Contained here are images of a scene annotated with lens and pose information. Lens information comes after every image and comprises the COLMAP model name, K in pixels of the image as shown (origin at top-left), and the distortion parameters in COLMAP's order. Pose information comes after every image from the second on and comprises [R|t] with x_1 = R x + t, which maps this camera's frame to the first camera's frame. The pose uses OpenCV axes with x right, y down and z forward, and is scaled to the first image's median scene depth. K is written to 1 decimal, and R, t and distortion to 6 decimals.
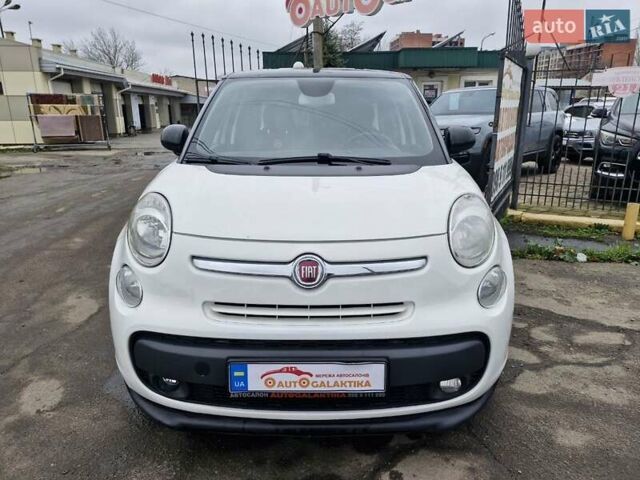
lens RADIAL K [[435.2, 0, 320.0], [0, 435.2, 240.0], [0, 0, 1]] dist [0.038382, -0.029596]
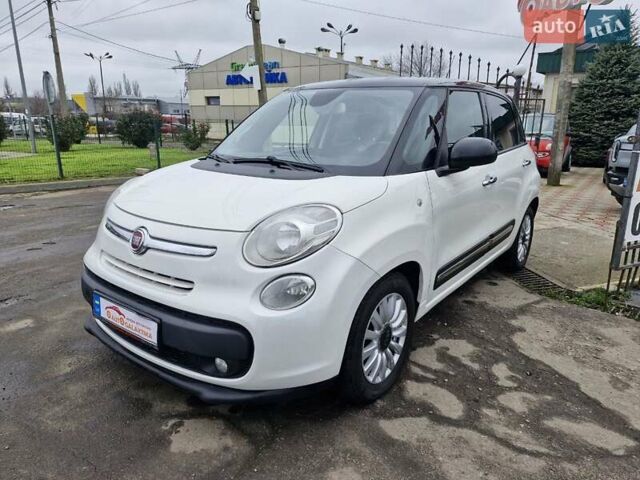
lens RADIAL K [[435.2, 0, 320.0], [0, 435.2, 240.0], [0, 0, 1]] dist [0.038382, -0.029596]
pose [[0.803079, 0.168333, -0.571602, 0.782085], [-0.175981, 0.983481, 0.042381, -0.054411], [0.569293, 0.066556, 0.819436, 0.150360]]
